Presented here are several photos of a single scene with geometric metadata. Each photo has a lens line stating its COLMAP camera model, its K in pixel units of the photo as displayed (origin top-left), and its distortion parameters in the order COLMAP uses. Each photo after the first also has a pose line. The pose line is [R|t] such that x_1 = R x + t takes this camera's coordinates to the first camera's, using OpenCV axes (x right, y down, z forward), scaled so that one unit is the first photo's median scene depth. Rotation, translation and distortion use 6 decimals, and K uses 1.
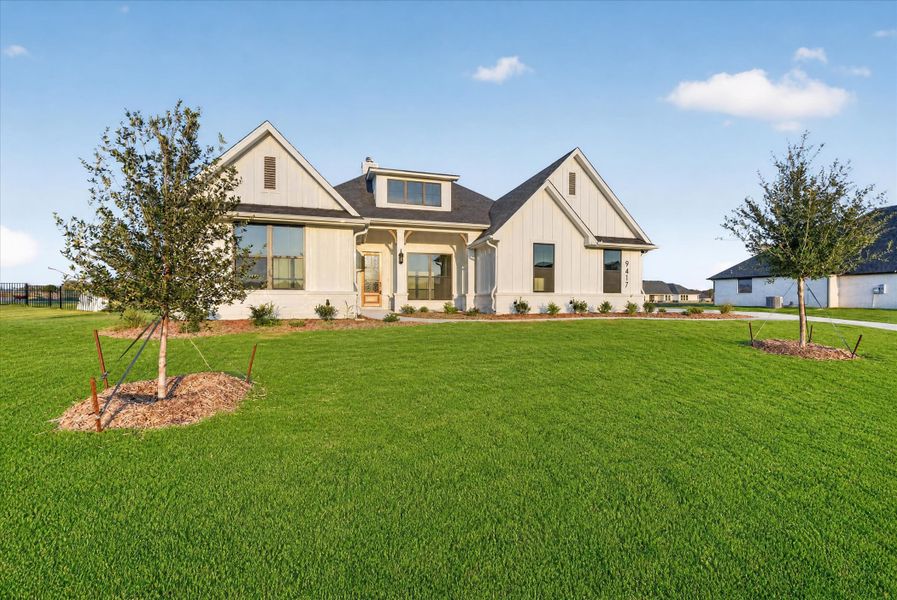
lens RADIAL K [[370.1, 0, 451.7], [0, 370.1, 296.1], [0, 0, 1]] dist [0.000584, 0.000023]
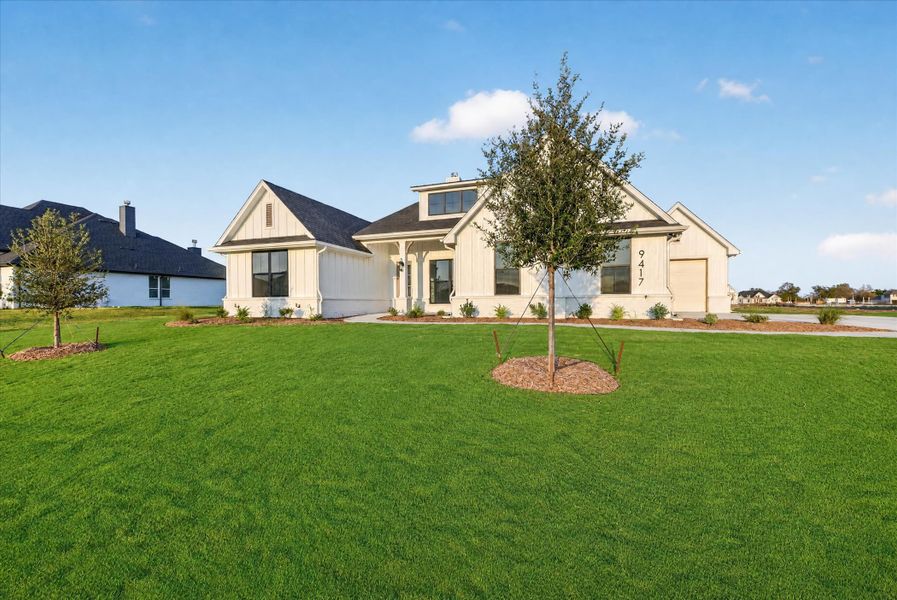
lens RADIAL K [[355.9, 0, 446.3], [0, 355.9, 302.1], [0, 0, 1]] dist [-0.006566, -0.000244]
pose [[0.821702, -0.006887, -0.569876, 0.603314], [0.011134, 0.999930, 0.003969, 0.002904], [0.569809, -0.009606, 0.821721, 0.189025]]
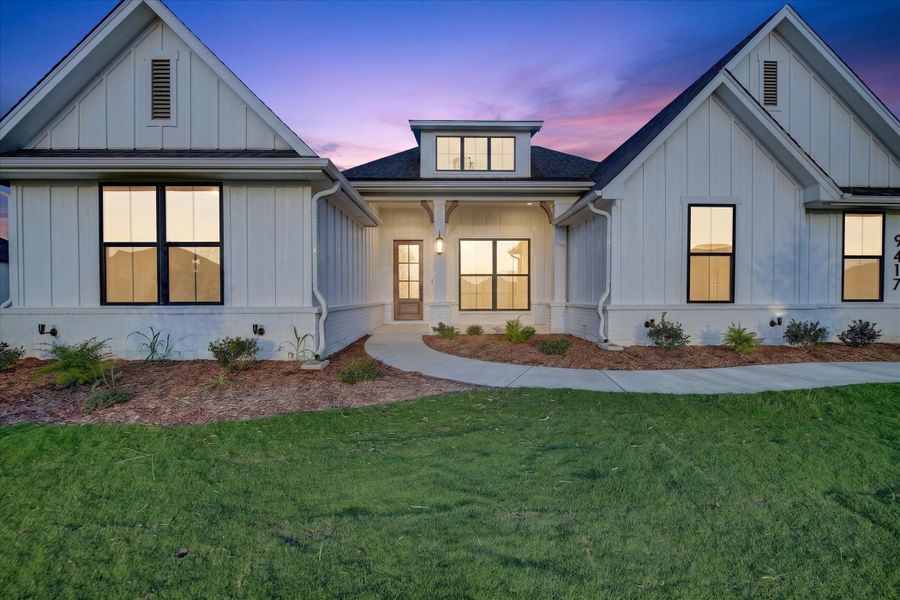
lens RADIAL K [[357.1, 0, 448.7], [0, 357.1, 297.6], [0, 0, 1]] dist [-0.006566, -0.000244]
pose [[0.964344, -0.001985, -0.264644, 0.035247], [0.004991, 0.999930, 0.010686, -0.022519], [0.264605, -0.011626, 0.964287, 0.436438]]
